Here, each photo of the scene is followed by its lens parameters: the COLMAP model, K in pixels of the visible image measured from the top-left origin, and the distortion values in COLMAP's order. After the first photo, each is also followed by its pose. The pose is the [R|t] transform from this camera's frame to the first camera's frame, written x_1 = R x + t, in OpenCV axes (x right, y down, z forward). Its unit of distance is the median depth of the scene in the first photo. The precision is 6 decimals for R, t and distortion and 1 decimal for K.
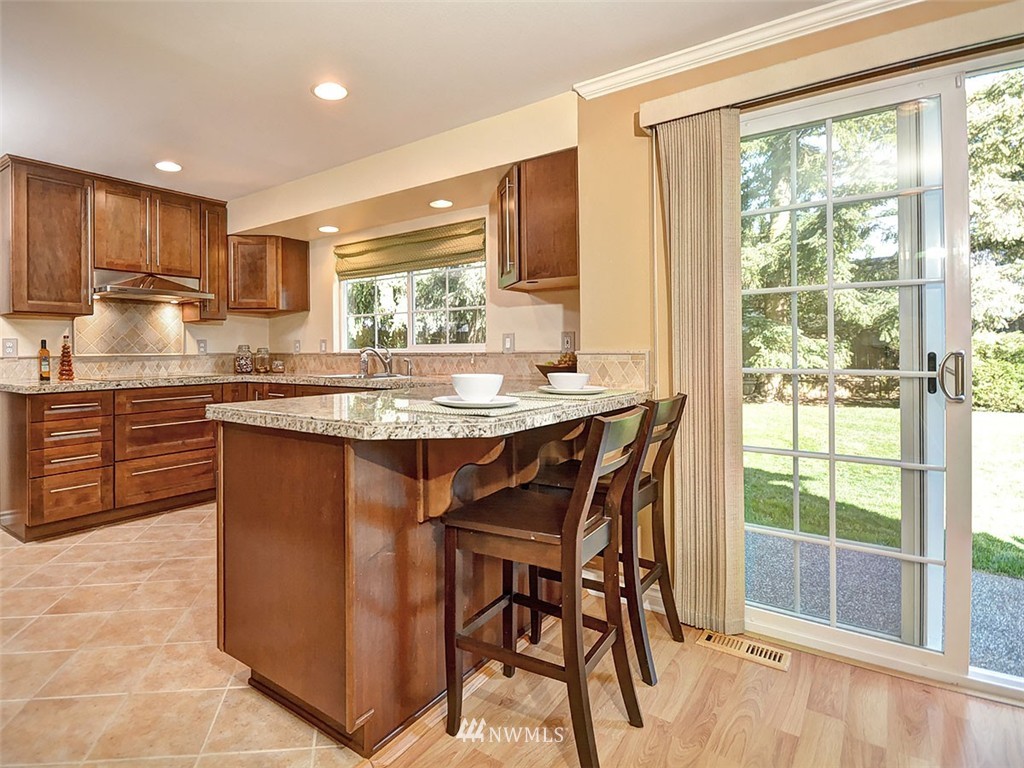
lens RADIAL K [[561.0, 0, 430.3], [0, 561.0, 347.4], [0, 0, 1]] dist [-0.001254, -0.002459]
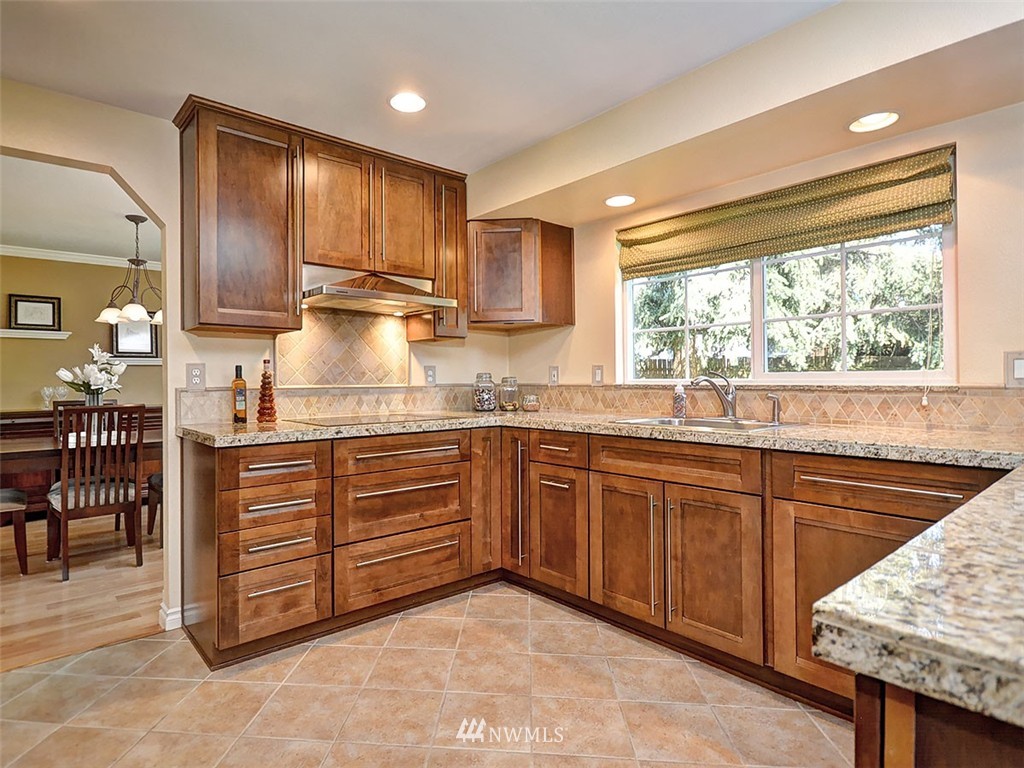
lens RADIAL K [[561.0, 0, 481.8], [0, 561.0, 375.3], [0, 0, 1]] dist [-0.001254, -0.002459]
pose [[0.982633, 0.001529, -0.185554, -0.232515], [-0.001855, 0.999997, -0.001584, -0.000135], [0.185551, 0.001900, 0.982633, 0.327982]]
